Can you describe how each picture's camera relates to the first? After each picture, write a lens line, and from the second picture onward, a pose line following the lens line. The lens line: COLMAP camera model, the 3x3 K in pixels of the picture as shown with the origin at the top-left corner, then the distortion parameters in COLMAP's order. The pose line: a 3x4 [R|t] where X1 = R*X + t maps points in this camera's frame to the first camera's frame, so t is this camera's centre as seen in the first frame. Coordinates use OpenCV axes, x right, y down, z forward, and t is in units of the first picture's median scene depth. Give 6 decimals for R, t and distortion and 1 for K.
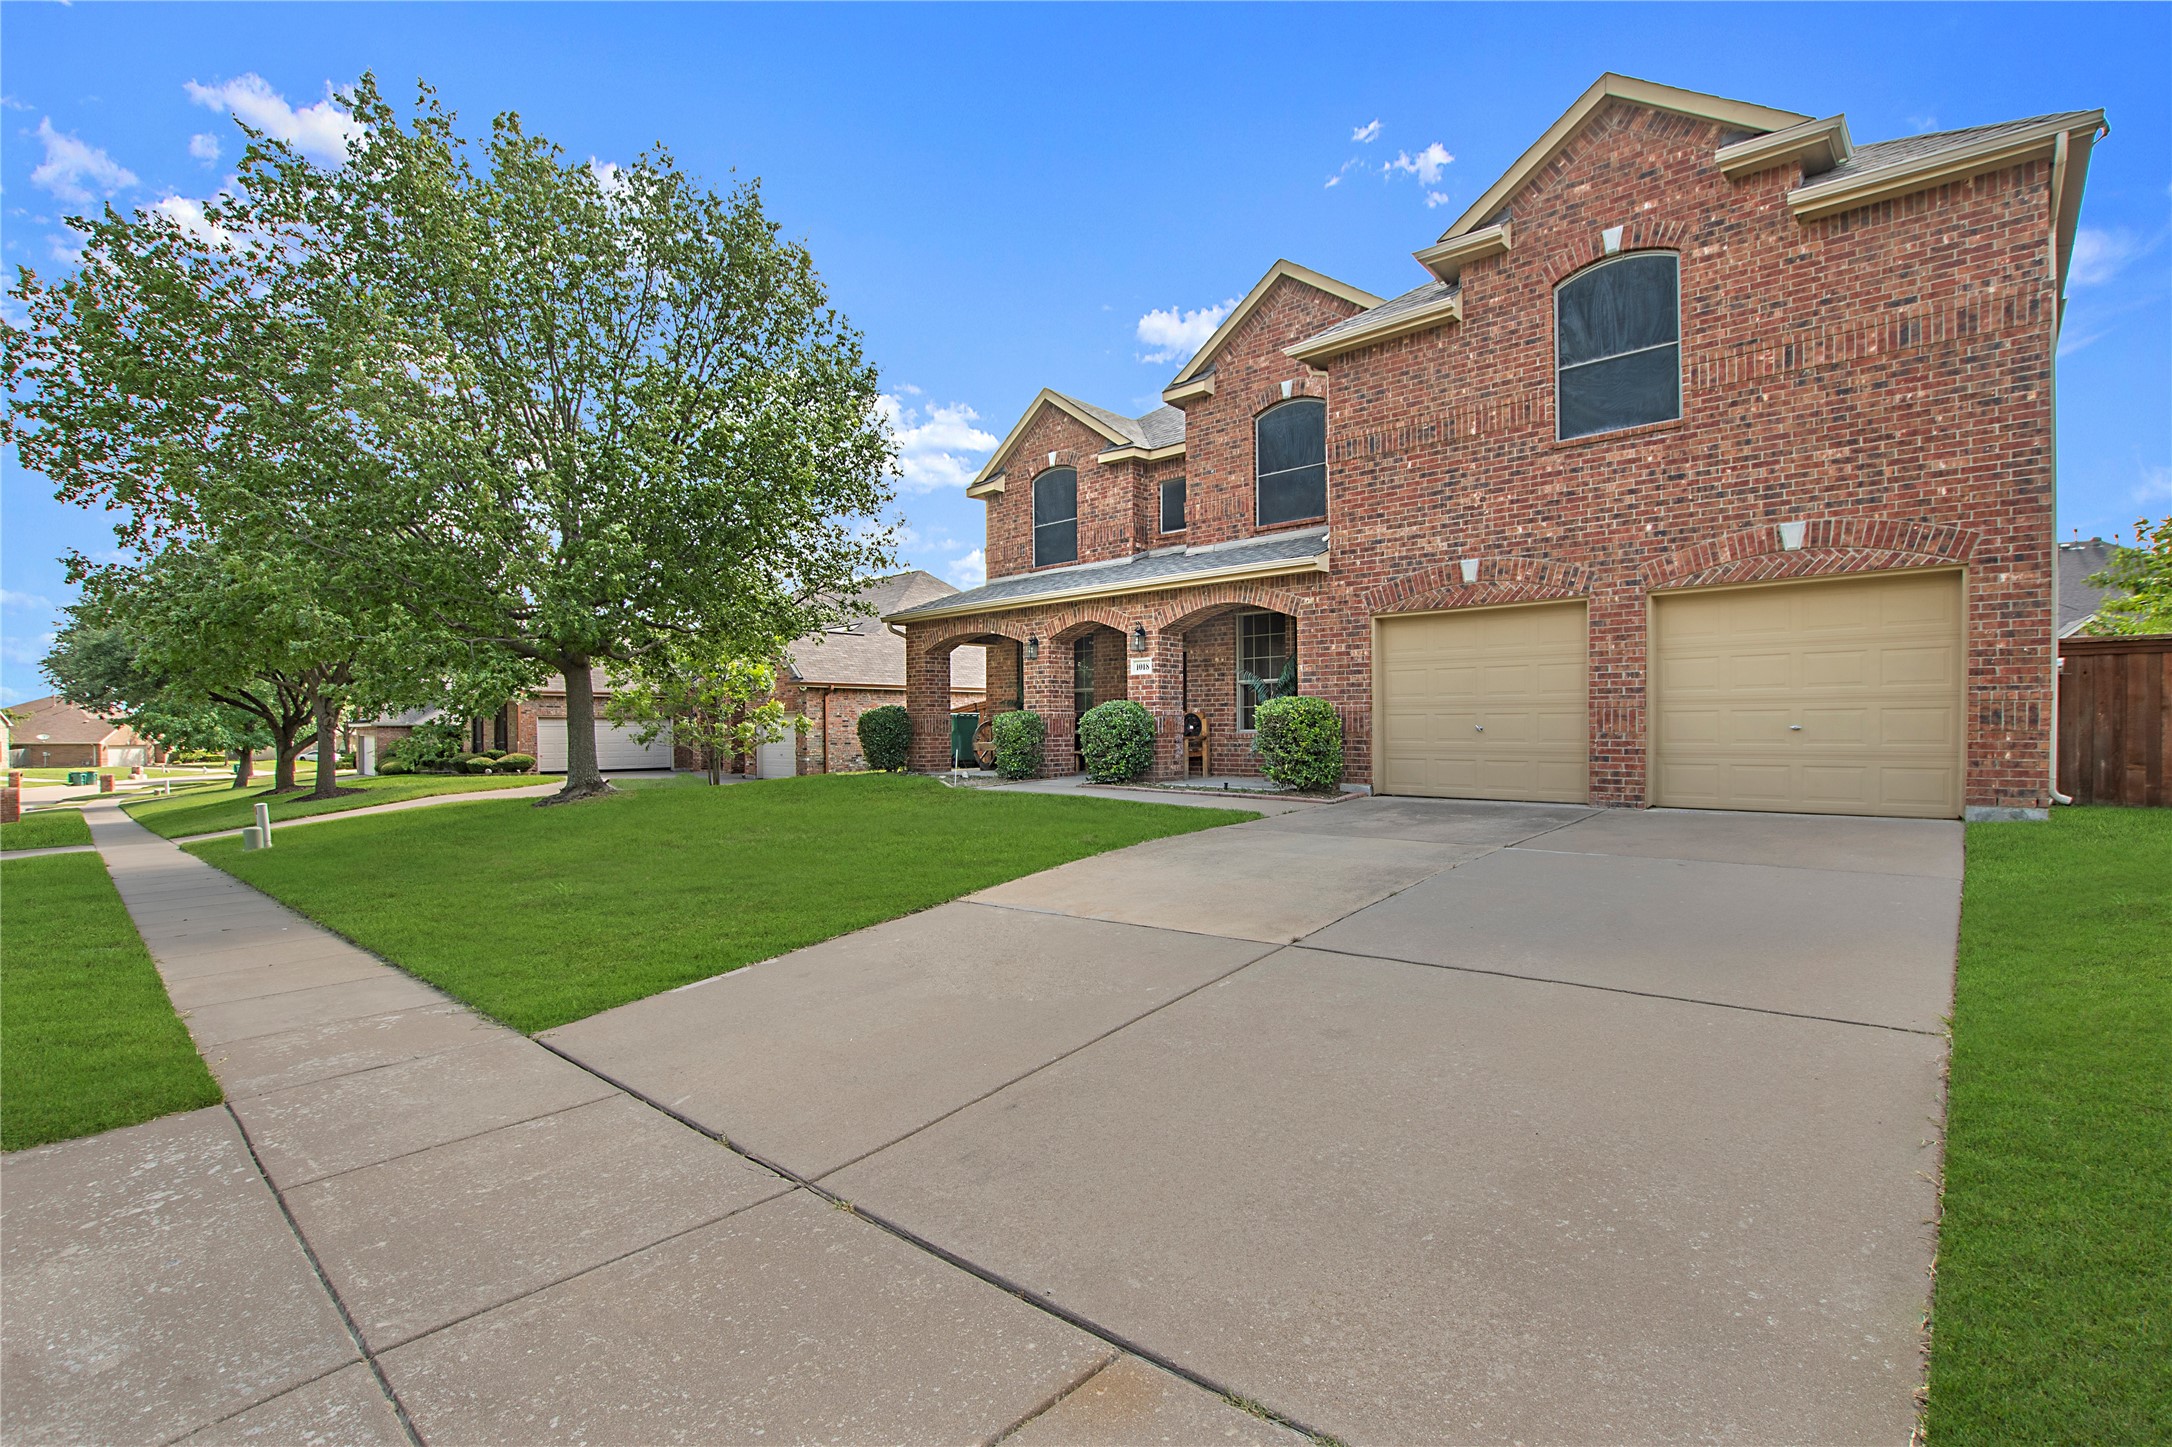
lens RADIAL K [[982.1, 0, 1095.4], [0, 982.1, 726.9], [0, 0, 1]] dist [-0.033400, 0.005635]
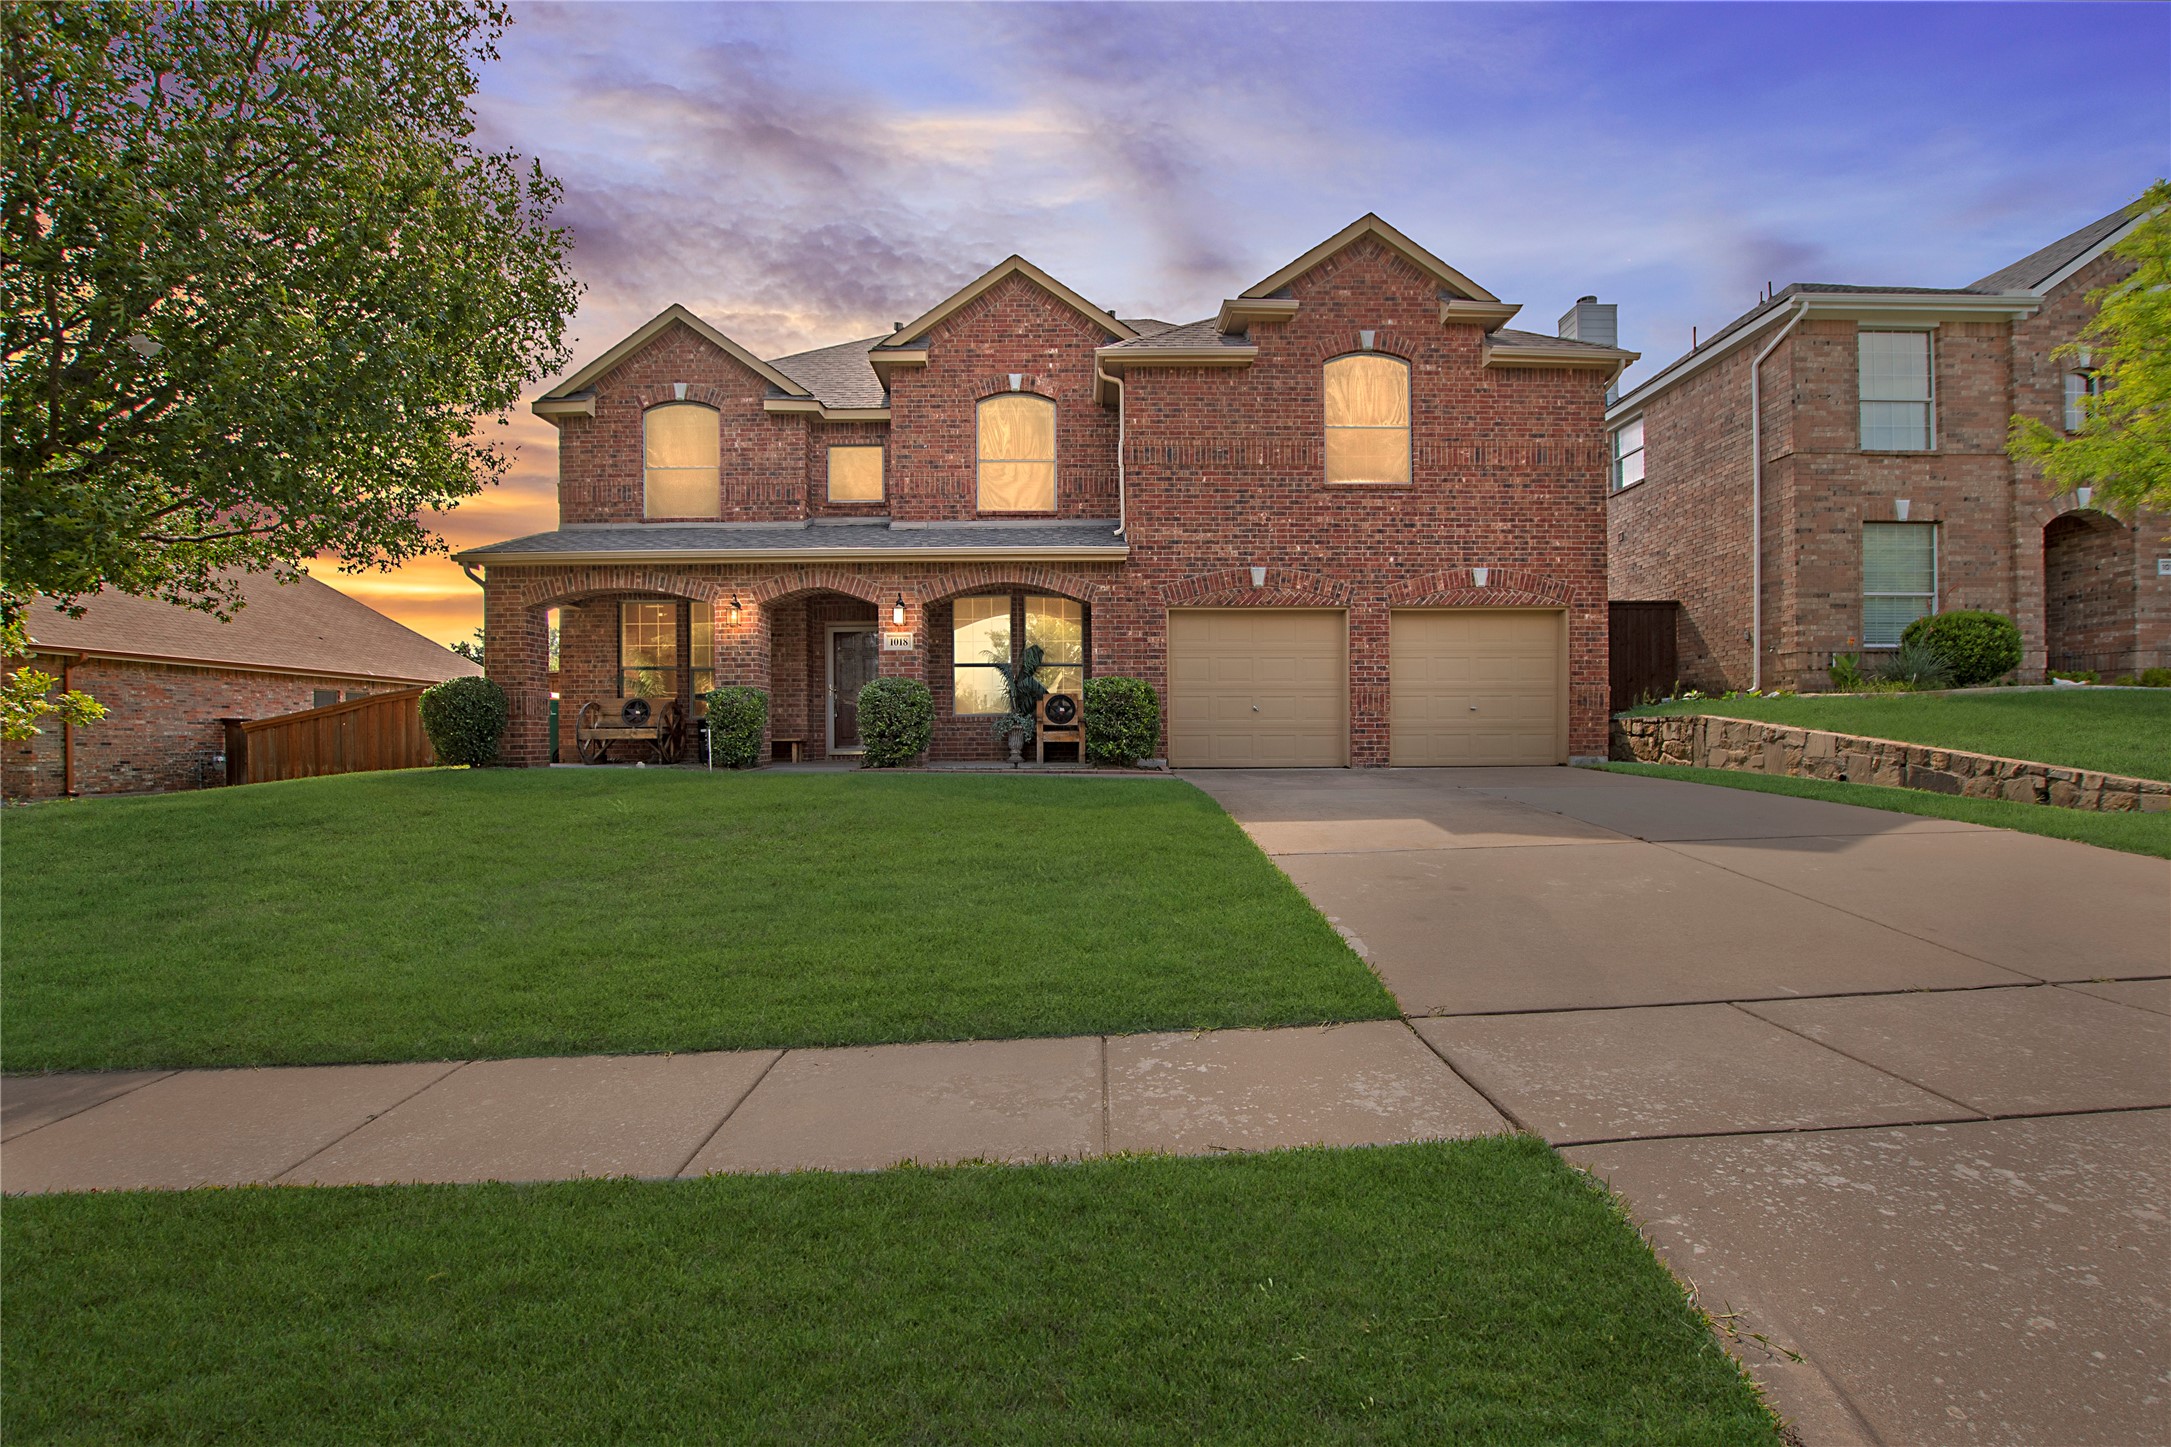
lens RADIAL K [[981.6, 0, 1083.7], [0, 981.6, 728.2], [0, 0, 1]] dist [-0.033400, 0.005635]
pose [[0.729541, 0.009211, 0.683876, -0.637439], [0.000084, 0.999908, -0.013557, 0.045232], [-0.683938, 0.009948, 0.729473, 0.289050]]
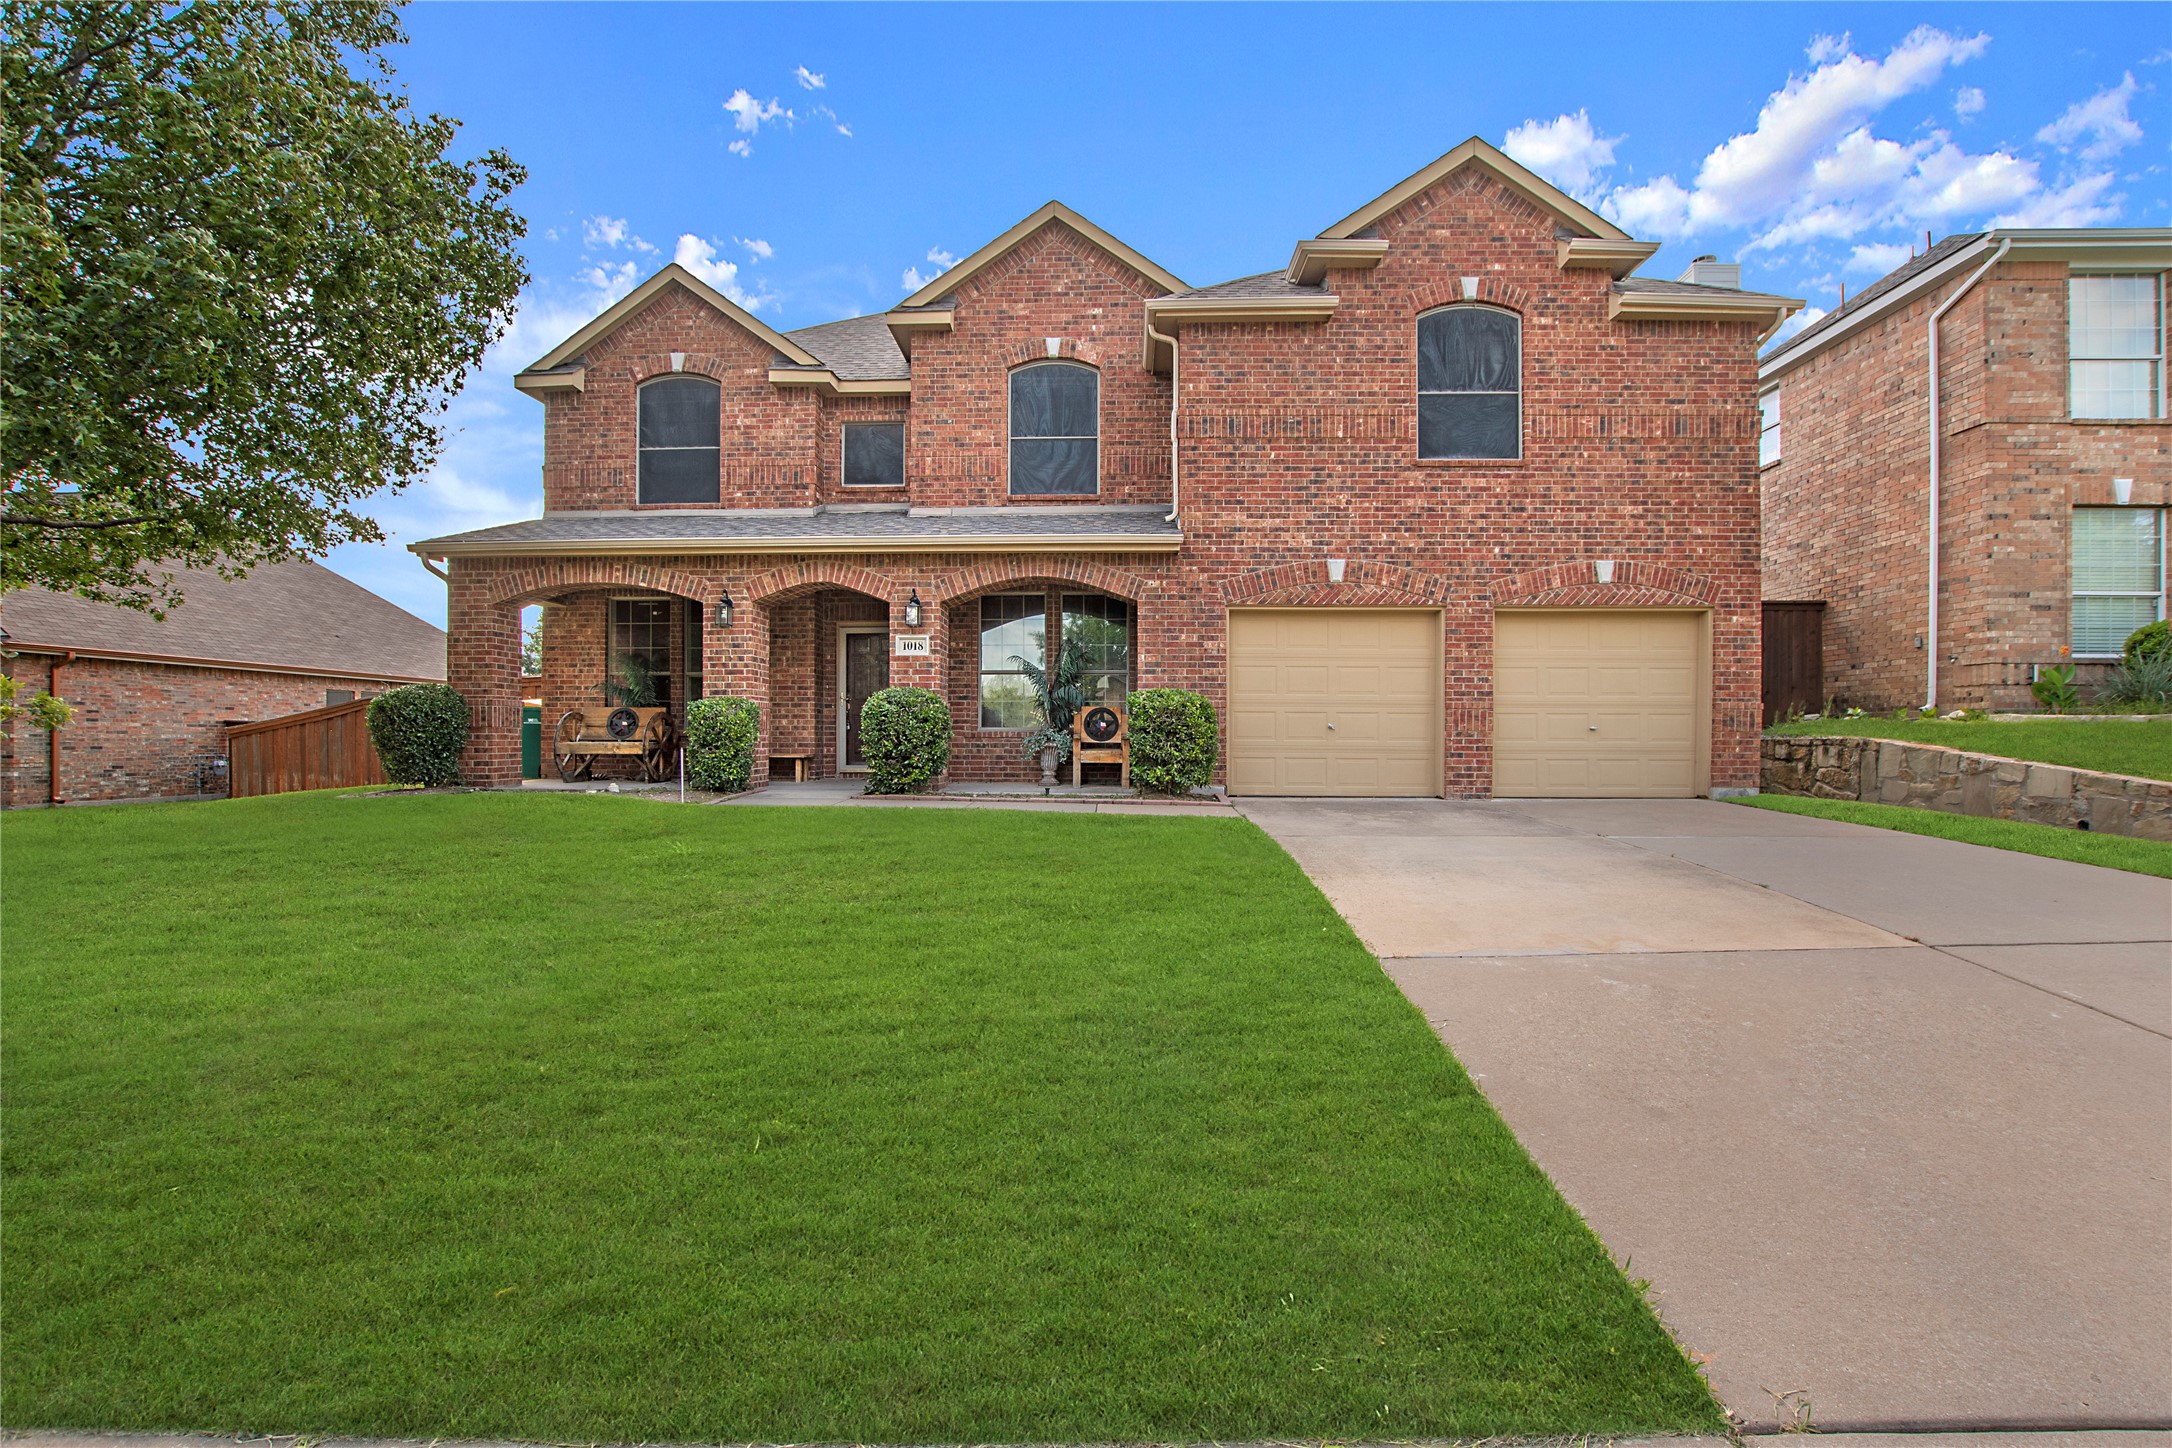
lens RADIAL K [[982.1, 0, 1087.4], [0, 982.1, 731.8], [0, 0, 1]] dist [-0.033400, 0.005635]
pose [[0.761784, 0.013058, 0.647700, -0.500492], [-0.009259, 0.999914, -0.009268, 0.019996], [-0.647765, 0.001063, 0.761839, 0.422677]]
